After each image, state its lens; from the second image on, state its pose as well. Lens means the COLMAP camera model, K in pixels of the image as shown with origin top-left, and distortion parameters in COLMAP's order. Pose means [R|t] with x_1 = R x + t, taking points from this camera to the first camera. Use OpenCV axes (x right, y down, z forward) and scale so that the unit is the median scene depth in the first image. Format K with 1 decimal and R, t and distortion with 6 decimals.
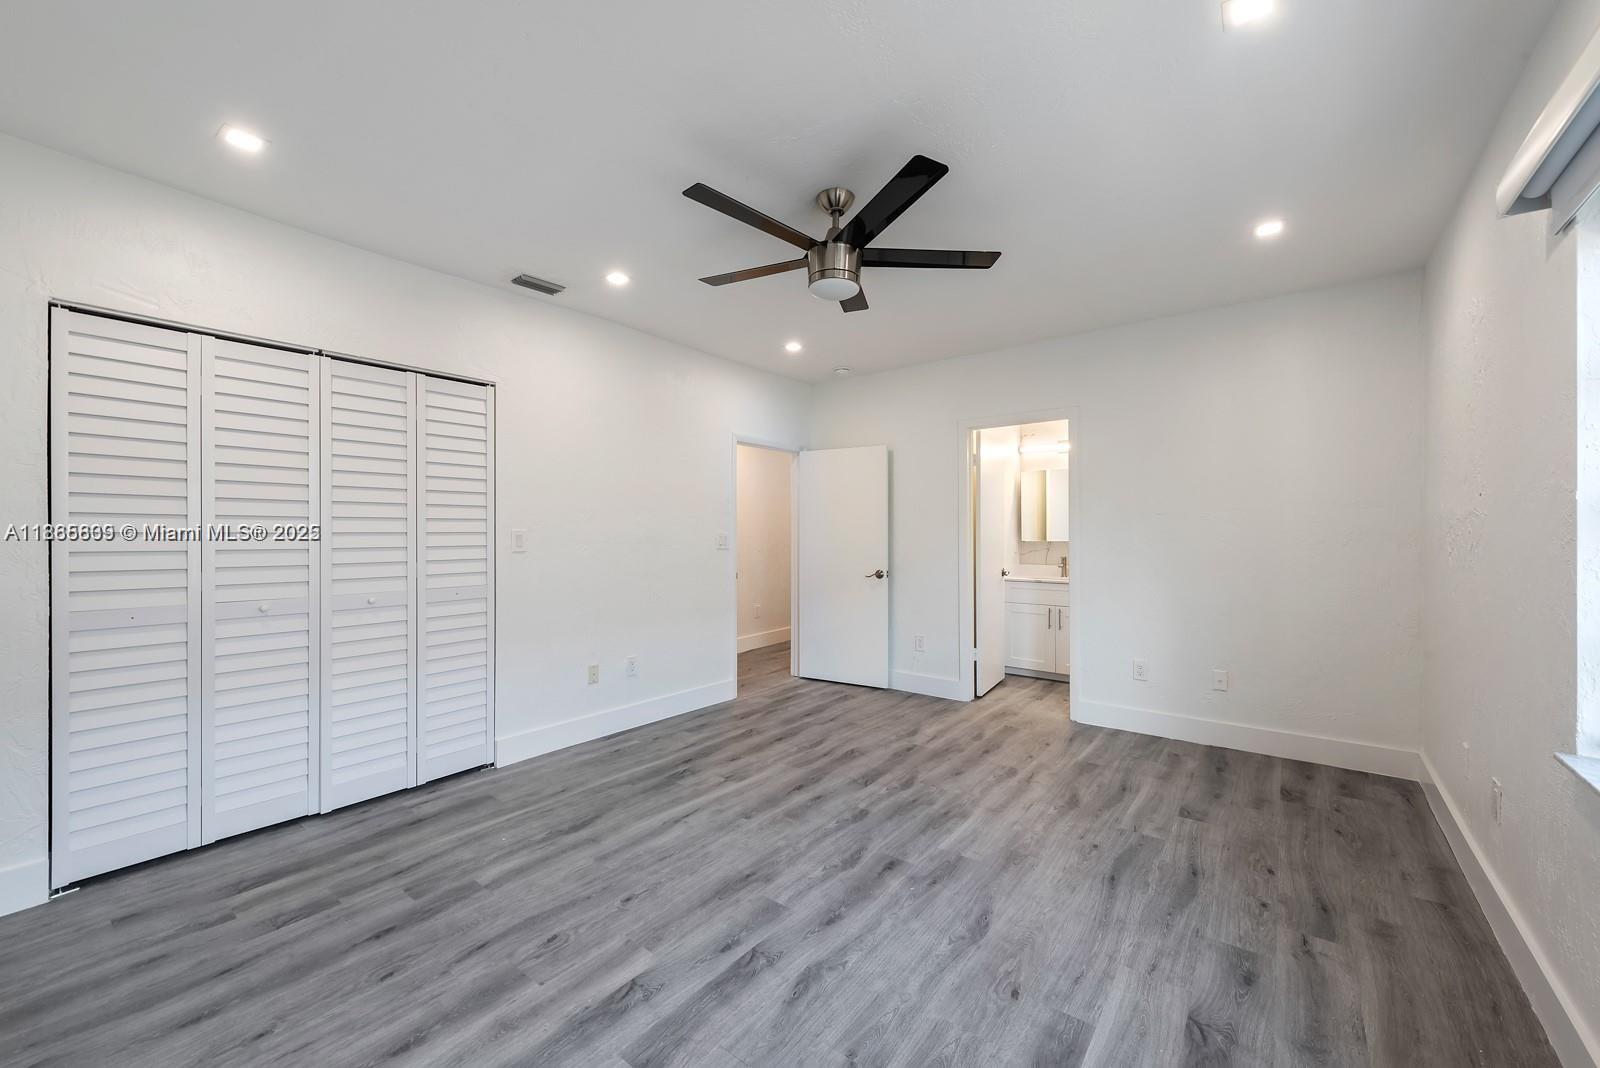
lens RADIAL K [[622.6, 0, 801.7], [0, 622.6, 531.6], [0, 0, 1]] dist [0.023203, -0.007195]
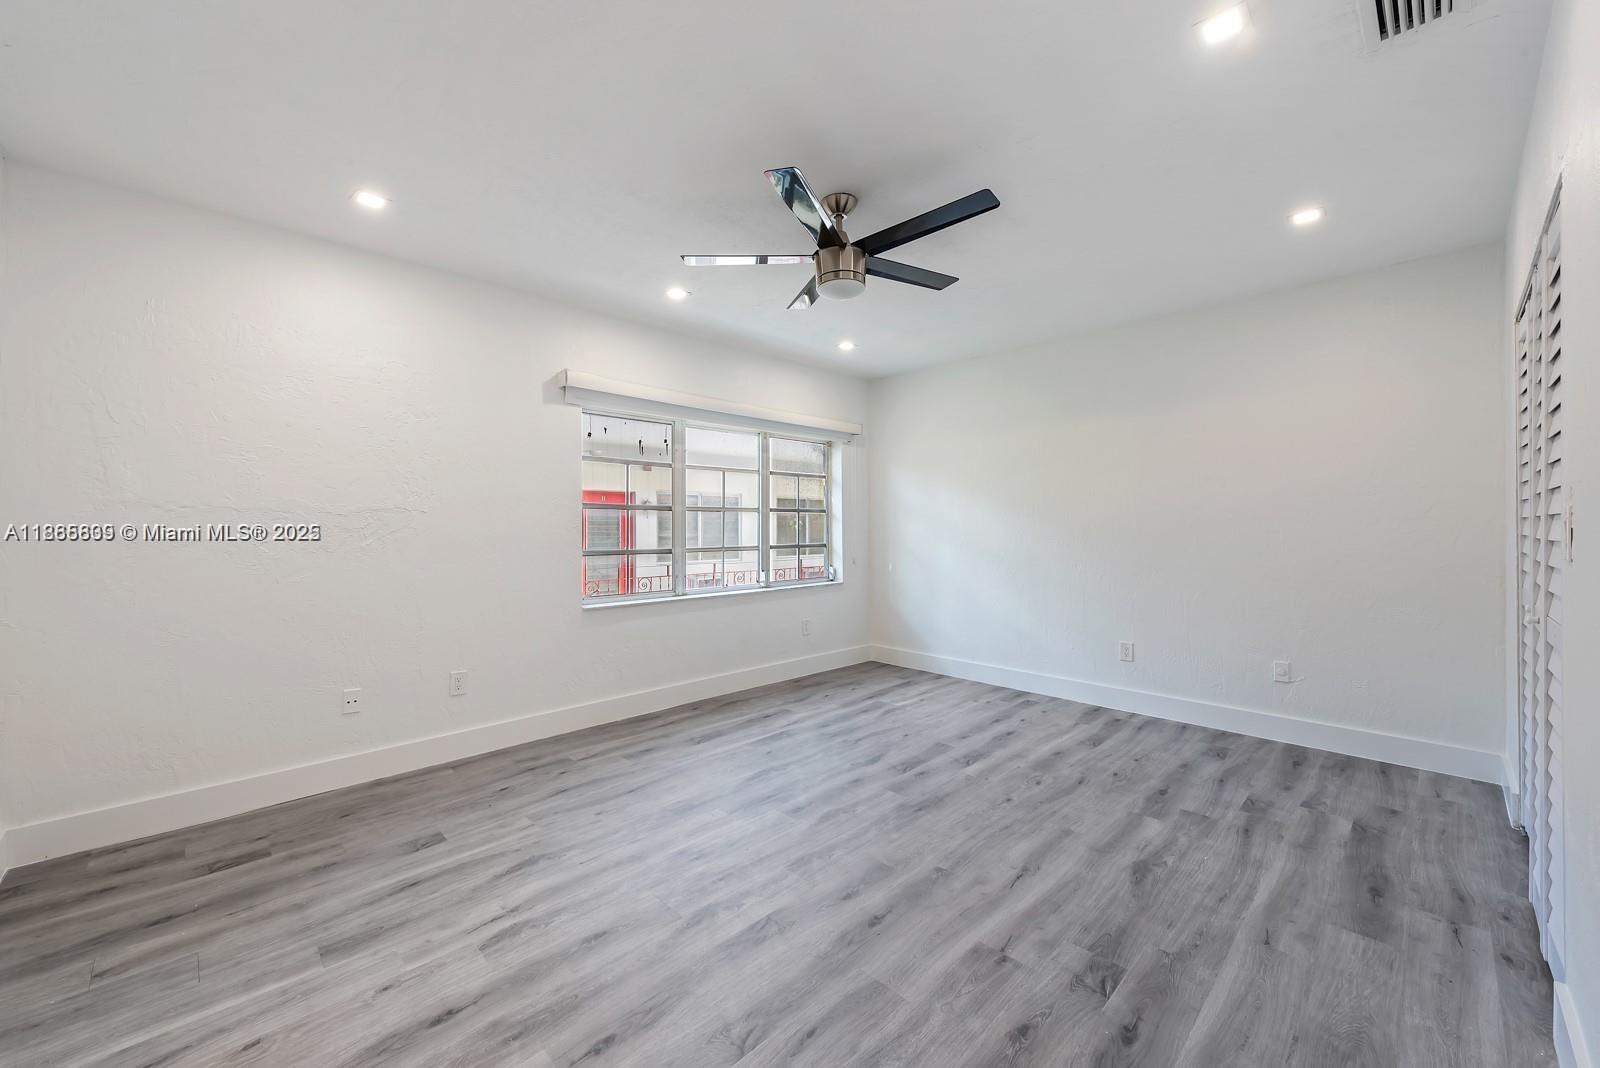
lens RADIAL K [[622.6, 0, 801.7], [0, 622.6, 531.6], [0, 0, 1]] dist [0.023203, -0.007195]
pose [[-0.991205, 0.003108, 0.132298, -0.019840], [0.004100, 0.999965, 0.007228, 0.011956], [-0.132271, 0.007707, -0.991184, 2.018311]]
